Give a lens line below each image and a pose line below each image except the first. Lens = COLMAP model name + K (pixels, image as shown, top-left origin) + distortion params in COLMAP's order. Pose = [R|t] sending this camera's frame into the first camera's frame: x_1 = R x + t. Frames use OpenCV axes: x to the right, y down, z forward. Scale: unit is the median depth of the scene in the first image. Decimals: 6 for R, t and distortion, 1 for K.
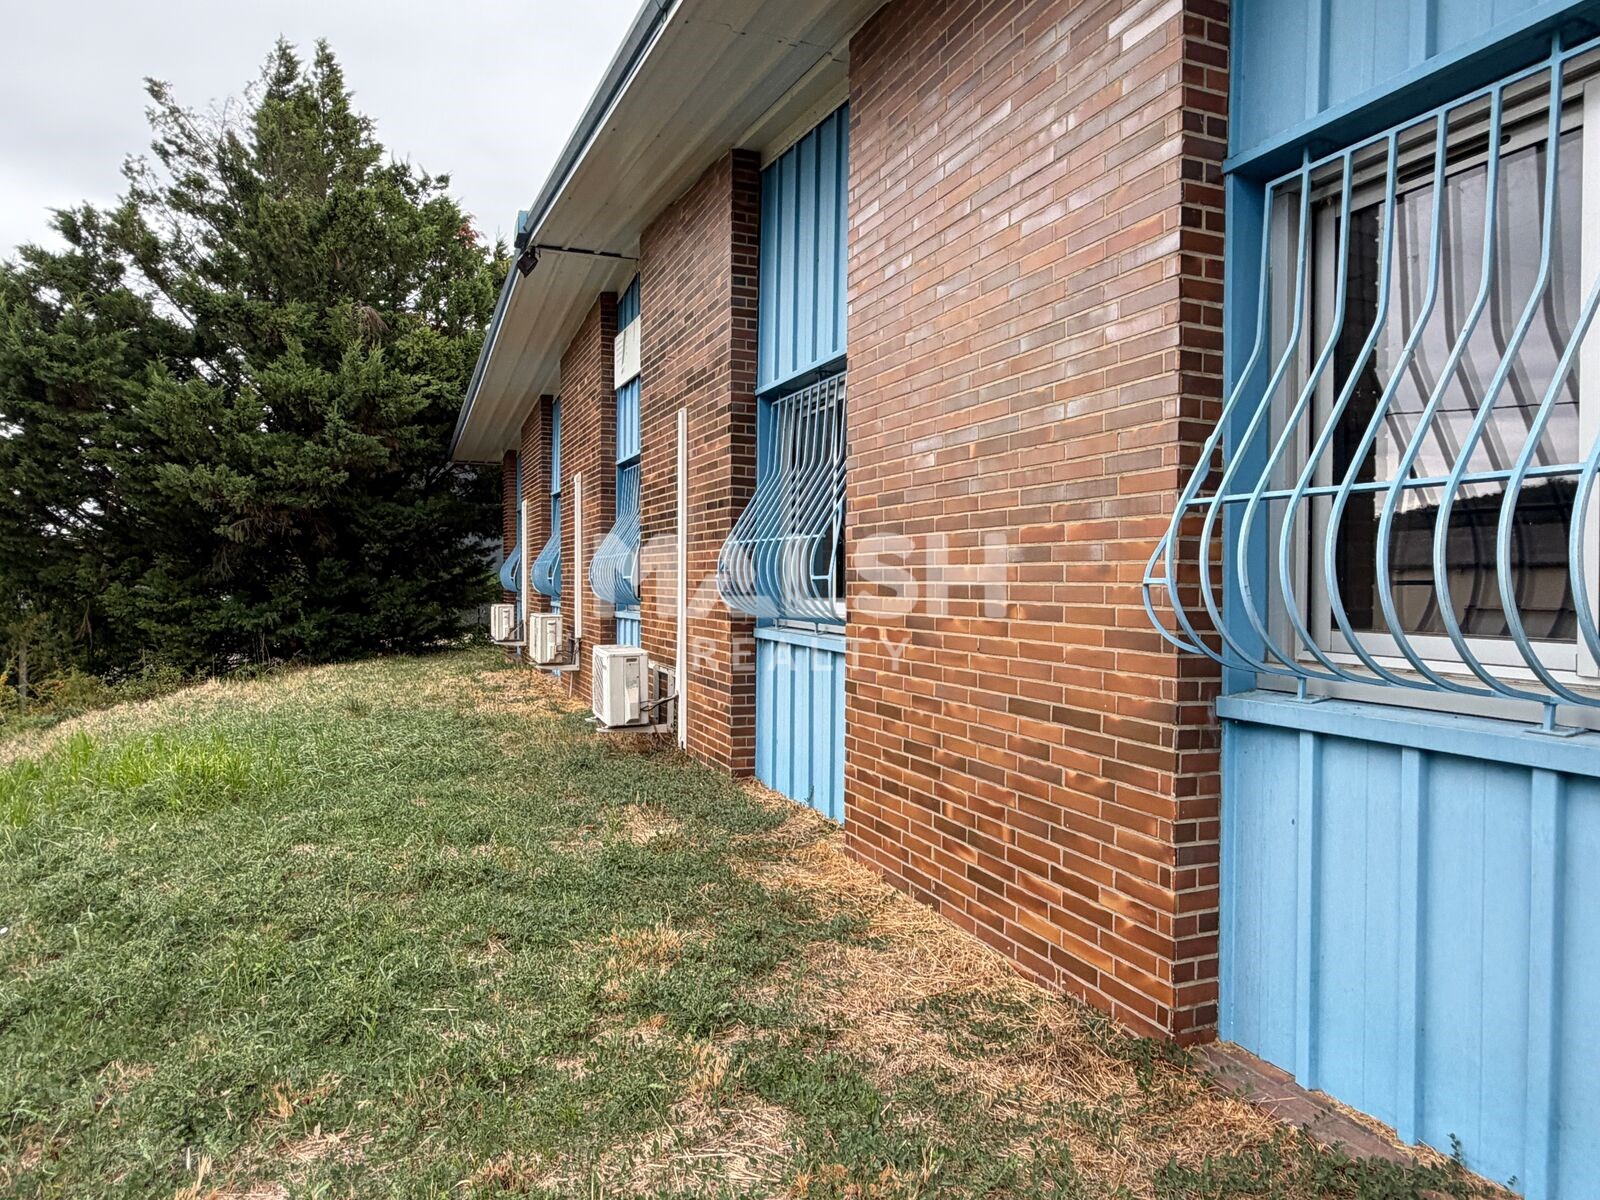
lens RADIAL K [[1019.9, 0, 806.0], [0, 1019.9, 595.3], [0, 0, 1]] dist [0.006638, 0.000803]
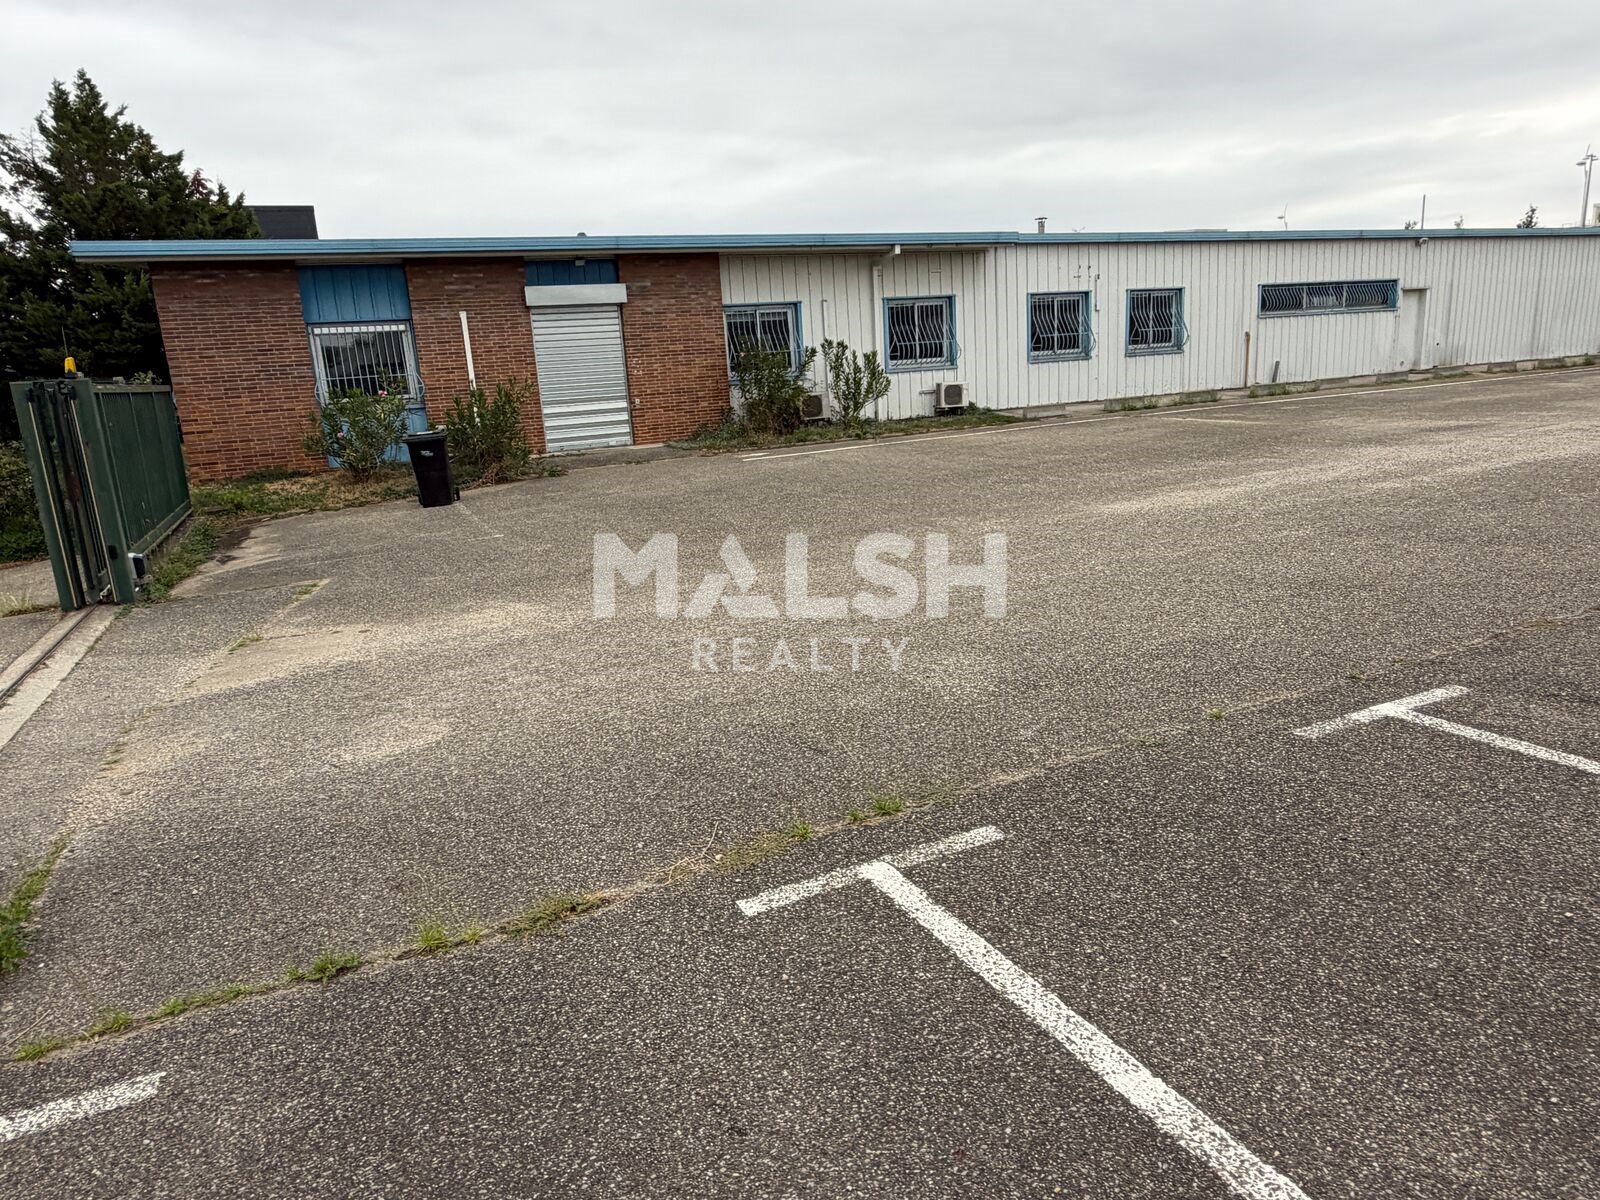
lens RADIAL K [[1019.9, 0, 796.5], [0, 1019.9, 605.7], [0, 0, 1]] dist [0.006638, 0.000803]
pose [[0.996666, -0.079521, 0.018274, 0.660682], [0.073564, 0.972642, 0.220352, 0.022194], [-0.035296, -0.218273, 0.975249, -0.961303]]
